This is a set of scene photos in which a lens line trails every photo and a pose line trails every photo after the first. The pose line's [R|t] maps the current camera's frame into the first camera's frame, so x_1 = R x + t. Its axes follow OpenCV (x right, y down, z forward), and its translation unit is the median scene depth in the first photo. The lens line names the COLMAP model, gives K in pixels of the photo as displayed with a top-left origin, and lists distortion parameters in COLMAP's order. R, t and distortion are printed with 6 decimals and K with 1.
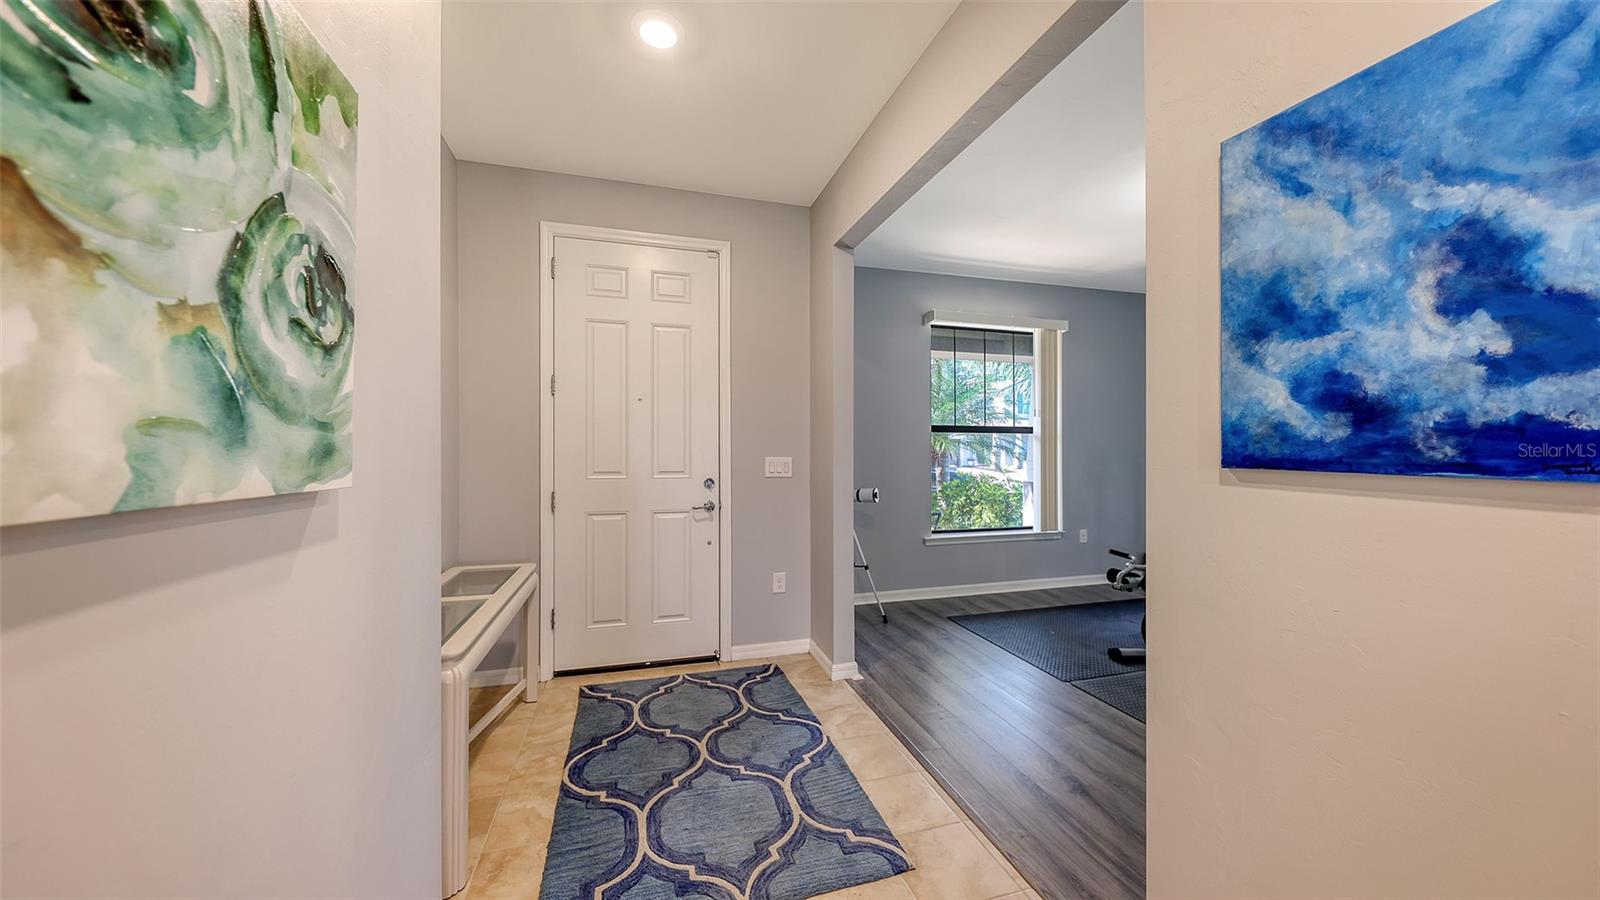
lens RADIAL K [[544.9, 0, 800.1], [0, 544.9, 447.2], [0, 0, 1]] dist [0.001097, 0.000067]
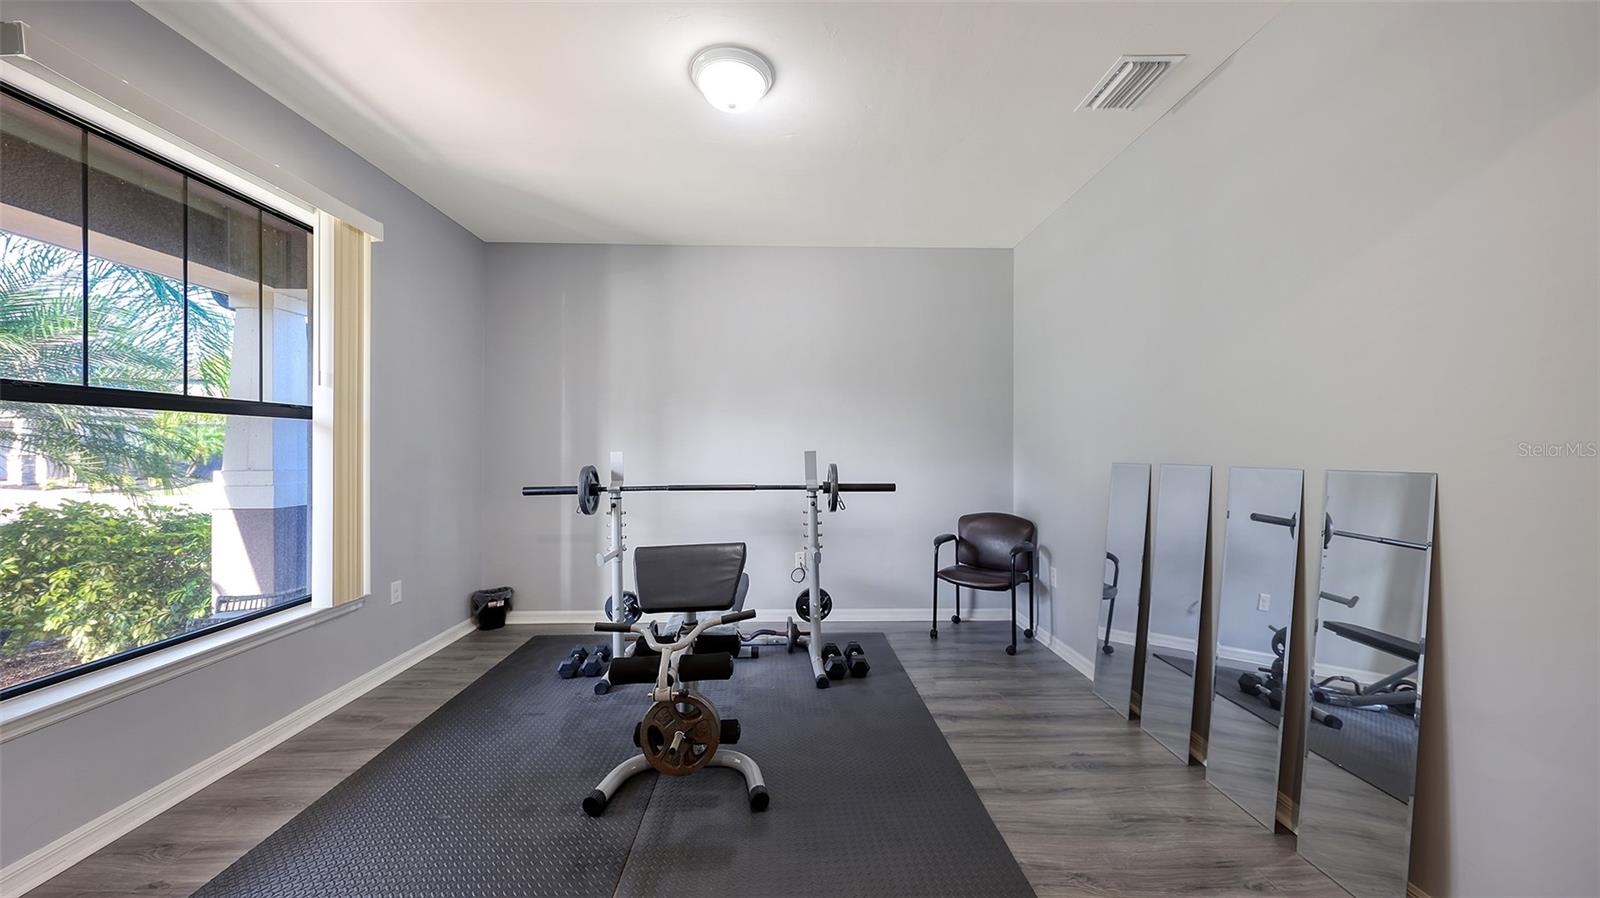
lens RADIAL K [[544.9, 0, 801.1], [0, 544.9, 445.6], [0, 0, 1]] dist [0.001097, 0.000067]
pose [[0.253623, 0.001300, 0.967302, 0.047799], [0.001098, 0.999998, -0.001632, 0.001682], [-0.967303, 0.001476, 0.253621, 0.410721]]
